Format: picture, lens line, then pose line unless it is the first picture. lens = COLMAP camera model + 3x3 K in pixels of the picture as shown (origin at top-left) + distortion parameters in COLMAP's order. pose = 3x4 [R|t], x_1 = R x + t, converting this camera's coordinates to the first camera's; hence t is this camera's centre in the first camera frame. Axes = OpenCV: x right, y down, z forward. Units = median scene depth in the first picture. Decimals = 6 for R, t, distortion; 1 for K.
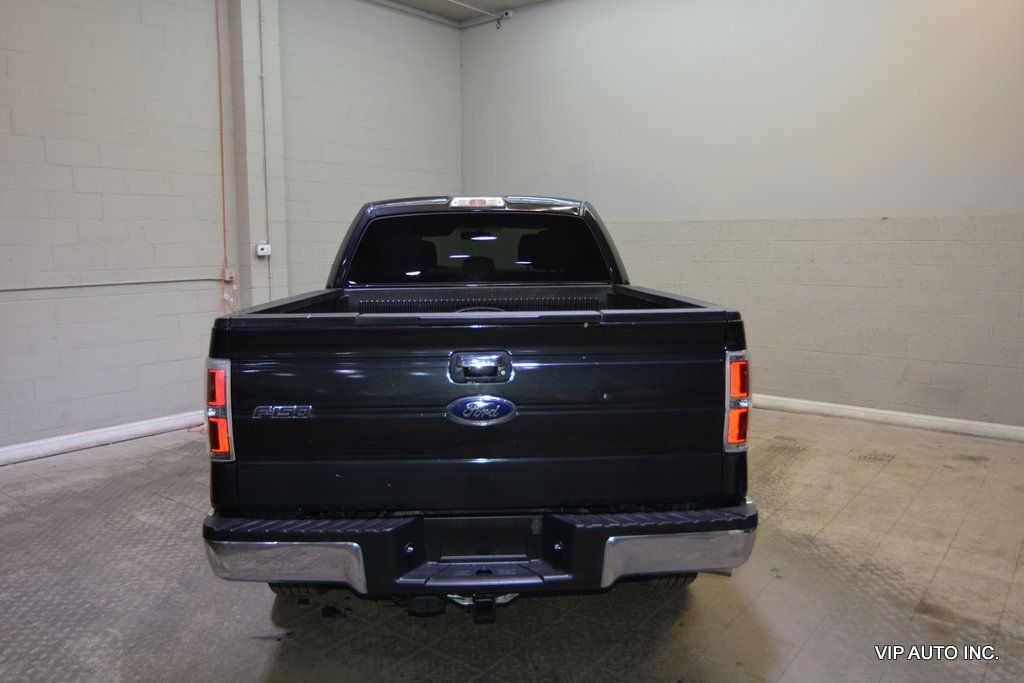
lens RADIAL K [[792.8, 0, 504.1], [0, 792.8, 338.1], [0, 0, 1]] dist [-0.023522, 0.022464]
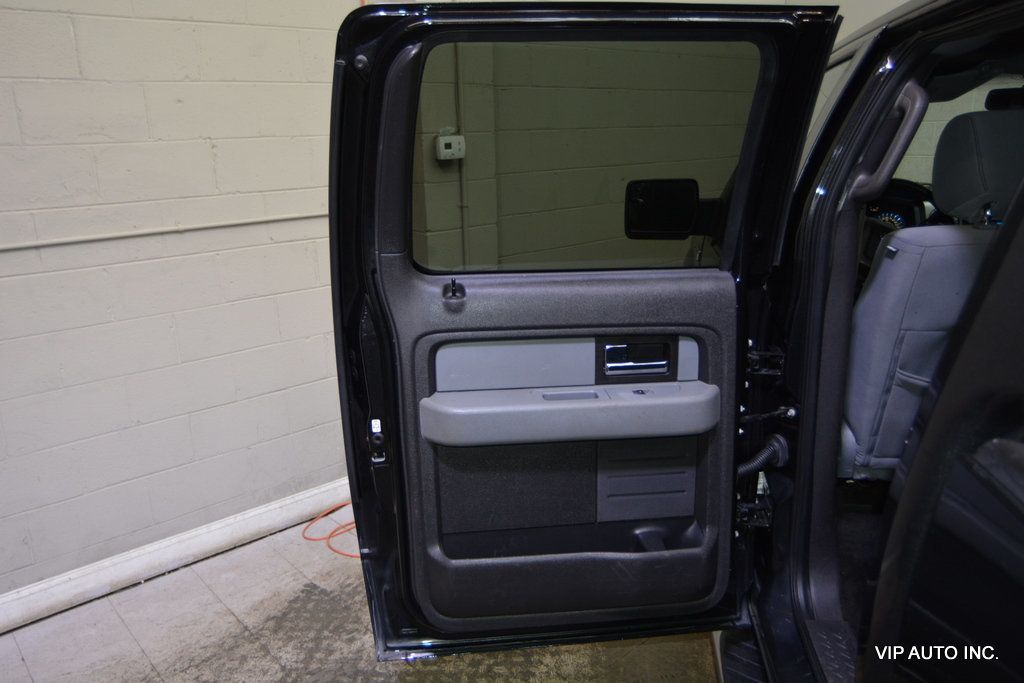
lens RADIAL K [[792.8, 0, 503.1], [0, 792.8, 338.0], [0, 0, 1]] dist [-0.023522, 0.022464]
pose [[0.982831, 0.023126, -0.183053, -0.328722], [0.000724, 0.991623, 0.129164, -0.107163], [0.184507, -0.127079, 0.974581, 0.954906]]
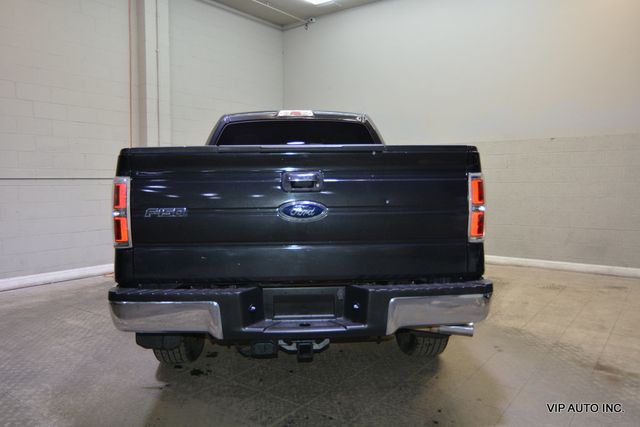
lens RADIAL K [[495.5, 0, 315.0], [0, 495.5, 210.5], [0, 0, 1]] dist [-0.023522, 0.022464]
pose [[0.999870, -0.001484, 0.016078, -0.013298], [0.002615, 0.997504, -0.070564, 0.098436], [-0.015933, 0.070597, 0.997378, 0.057992]]
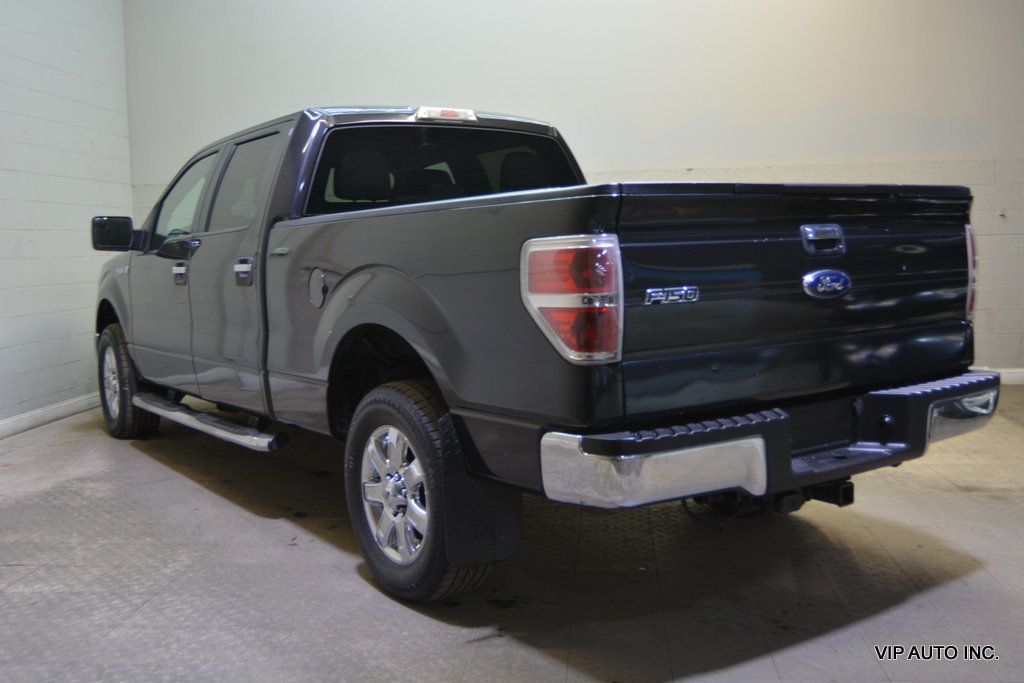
lens RADIAL K [[1049.0, 0, 514.1], [0, 1049.0, 340.3], [0, 0, 1]] dist [-0.005230, 0.000000]
pose [[0.837227, -0.065472, 0.542922, -0.657945], [0.087640, 0.996039, -0.015034, 0.091212], [-0.539787, 0.060168, 0.839649, 0.097068]]
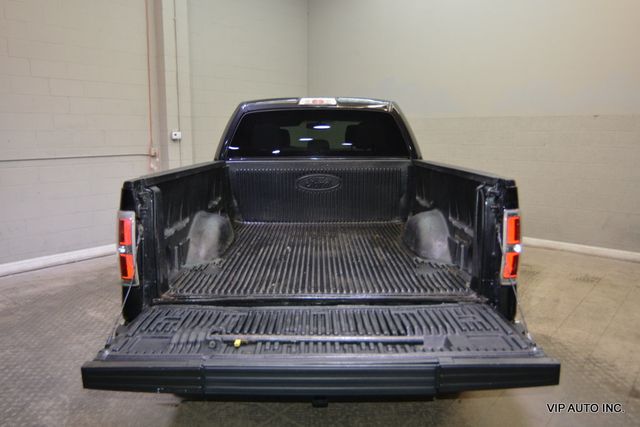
lens RADIAL K [[495.5, 0, 315.0], [0, 495.5, 210.5], [0, 0, 1]] dist [-0.023522, 0.022464]
pose [[0.999250, 0.010847, -0.037174, -0.003453], [-0.009563, 0.999357, 0.034549, -0.004480], [0.037525, -0.034167, 0.998711, 0.104318]]
